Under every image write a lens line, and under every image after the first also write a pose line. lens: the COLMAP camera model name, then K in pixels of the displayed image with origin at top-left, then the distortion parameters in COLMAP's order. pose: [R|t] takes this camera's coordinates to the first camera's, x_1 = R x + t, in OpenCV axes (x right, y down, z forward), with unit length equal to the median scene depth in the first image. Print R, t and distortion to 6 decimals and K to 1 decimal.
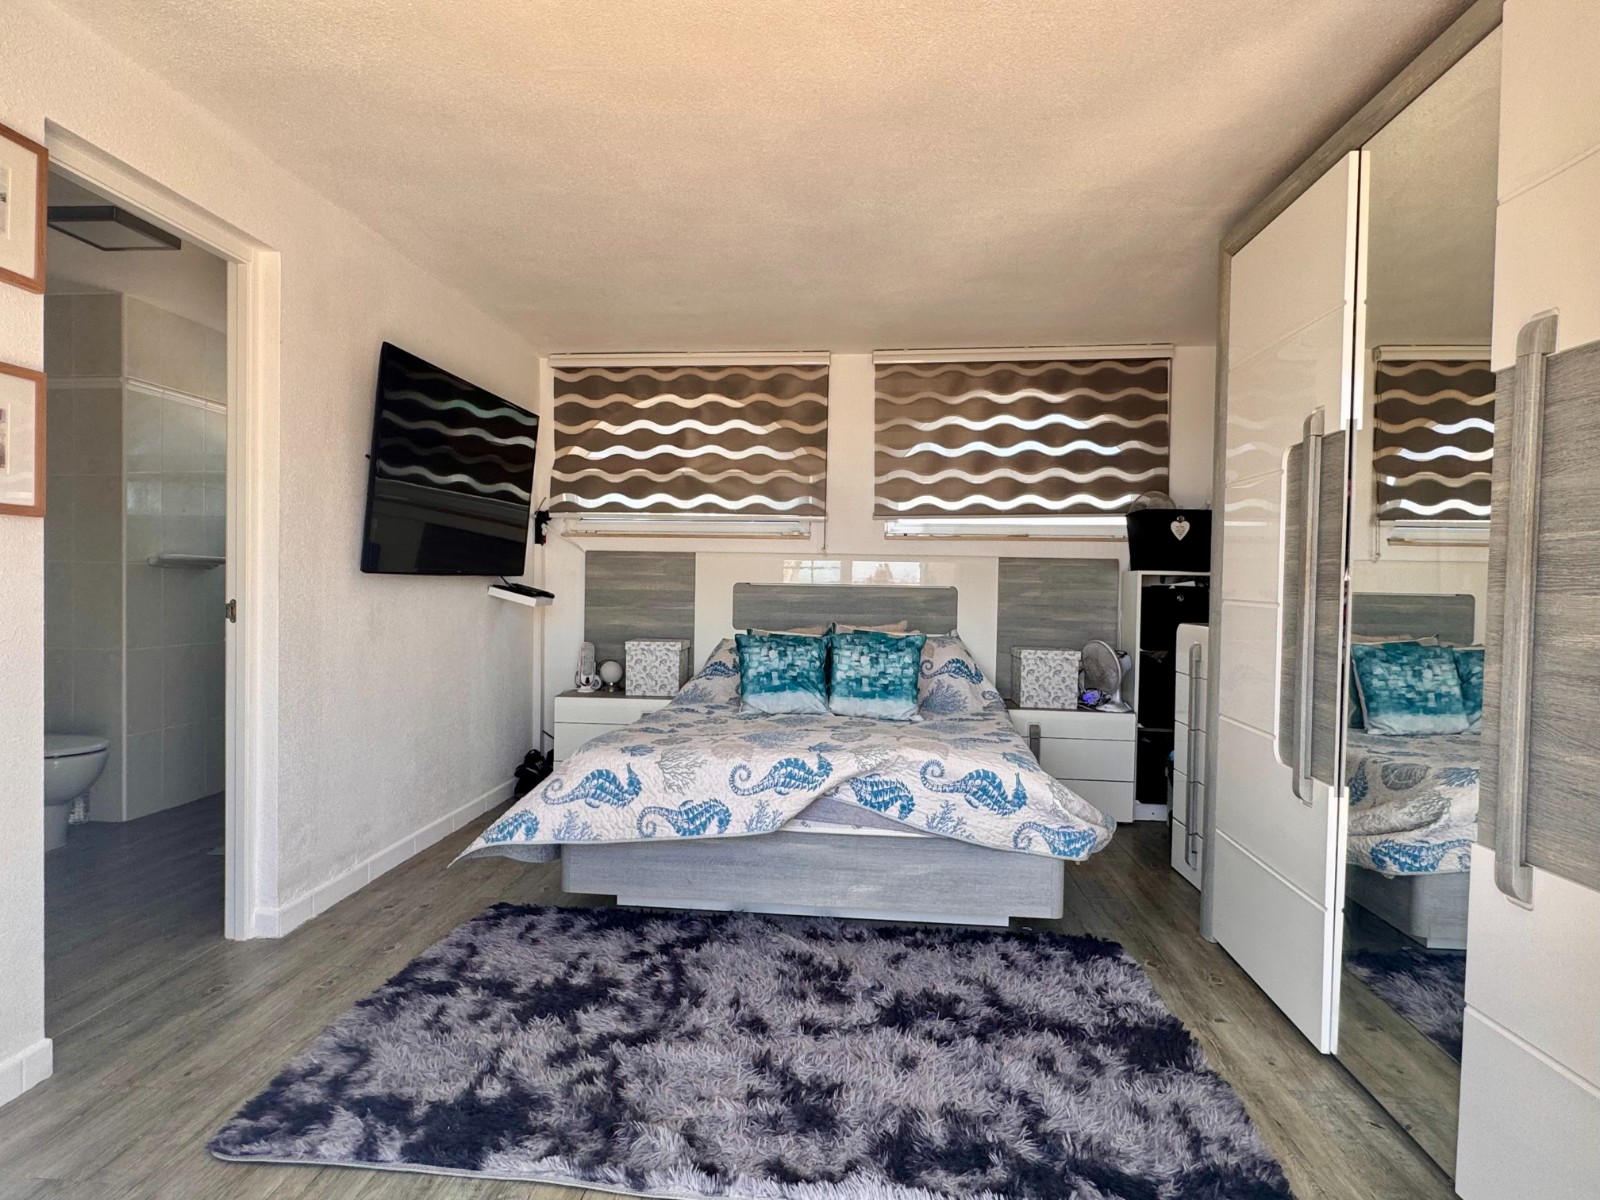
lens RADIAL K [[897.8, 0, 793.1], [0, 897.8, 602.7], [0, 0, 1]] dist [-0.007018, 0.000857]
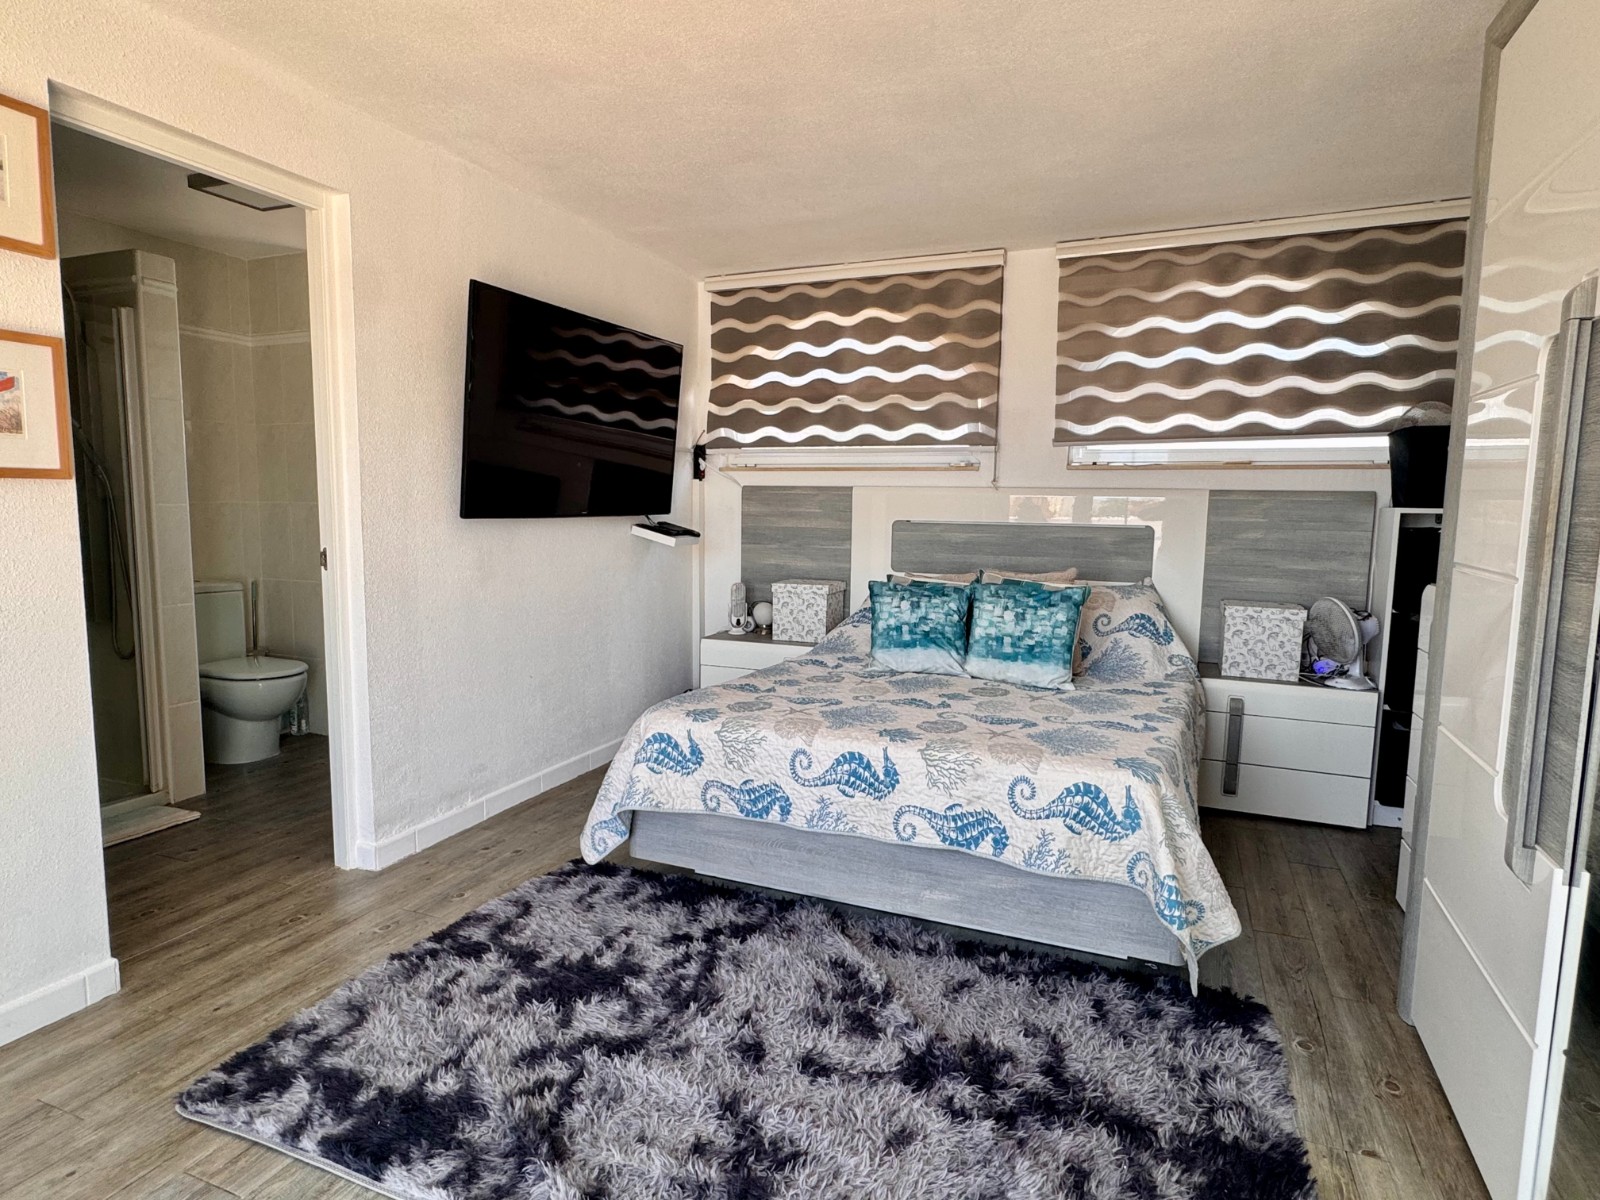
lens RADIAL K [[897.8, 0, 794.7], [0, 897.8, 600.2], [0, 0, 1]] dist [-0.007018, 0.000857]
pose [[0.953509, 0.028857, -0.299979, 0.190515], [-0.003155, 0.996306, 0.085814, -0.031894], [0.301347, -0.080878, 0.950078, 0.168889]]
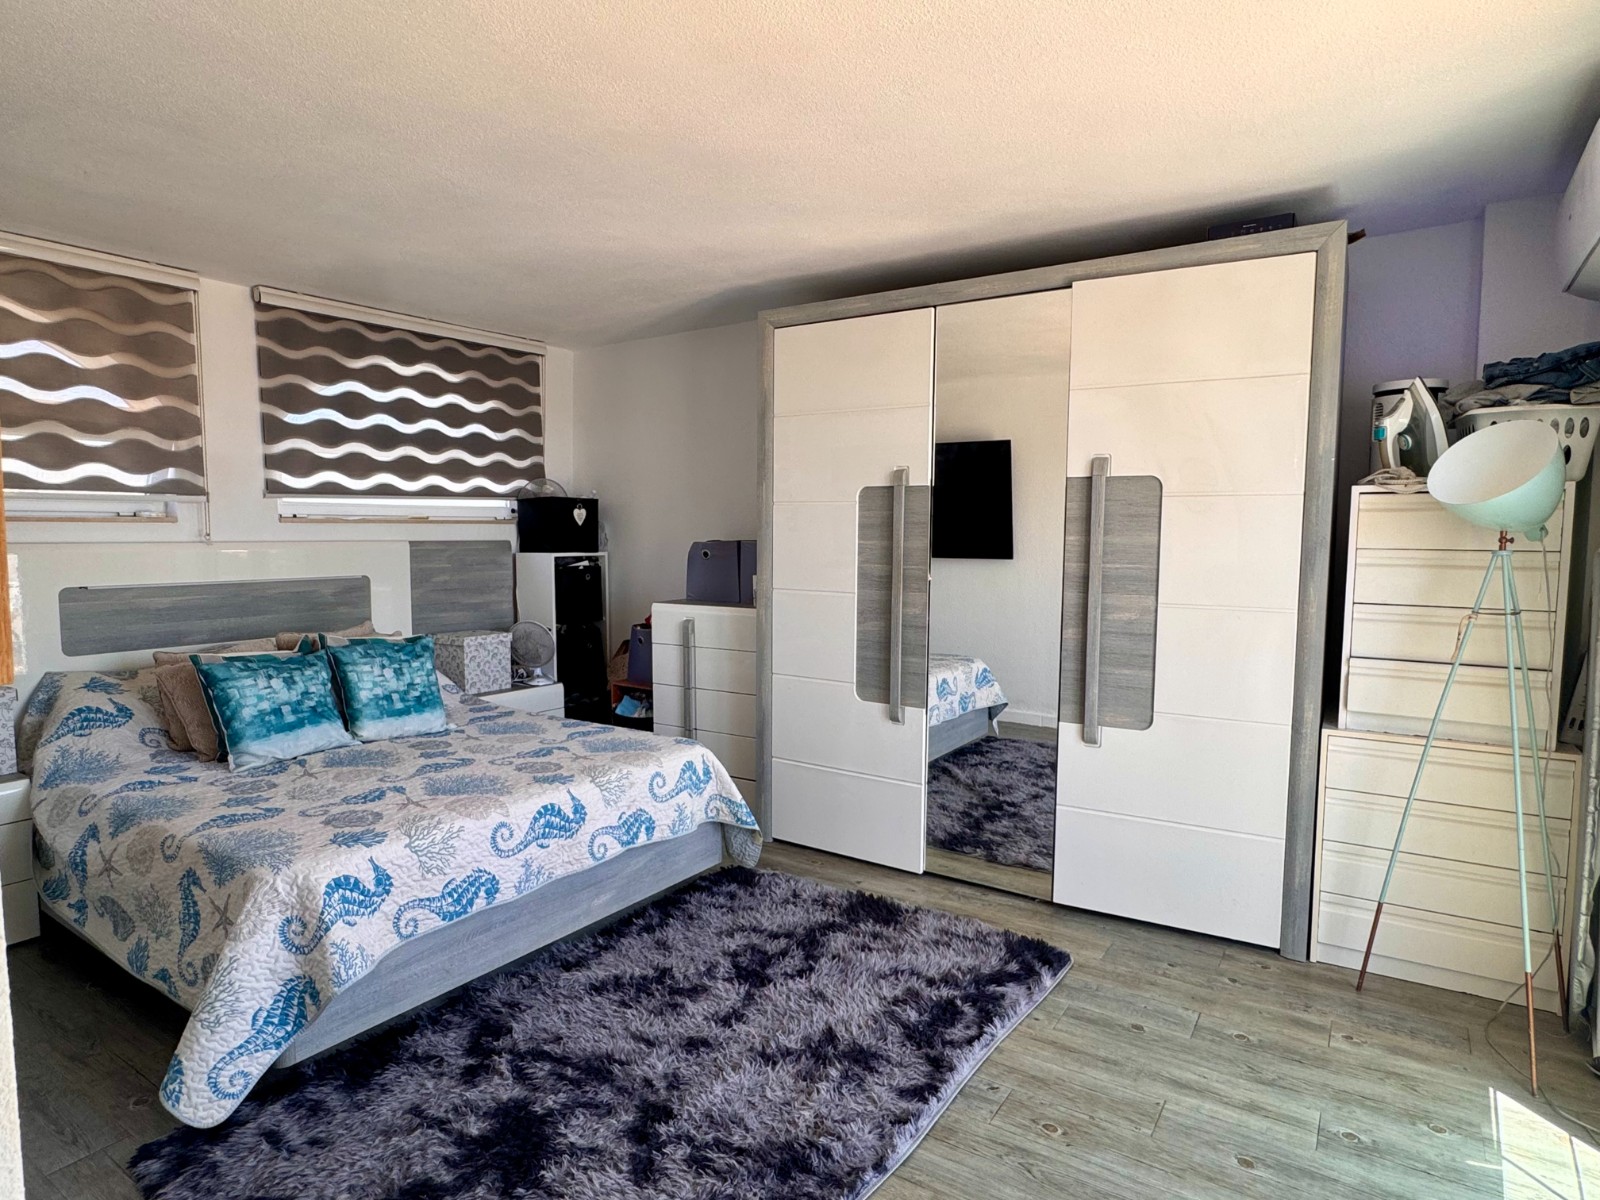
lens RADIAL K [[897.8, 0, 793.7], [0, 897.8, 602.3], [0, 0, 1]] dist [-0.007018, 0.000857]
pose [[0.477244, -0.085580, 0.874594, -0.654713], [0.024588, 0.996157, 0.084058, -0.091424], [-0.878427, -0.018612, 0.477514, 0.324222]]
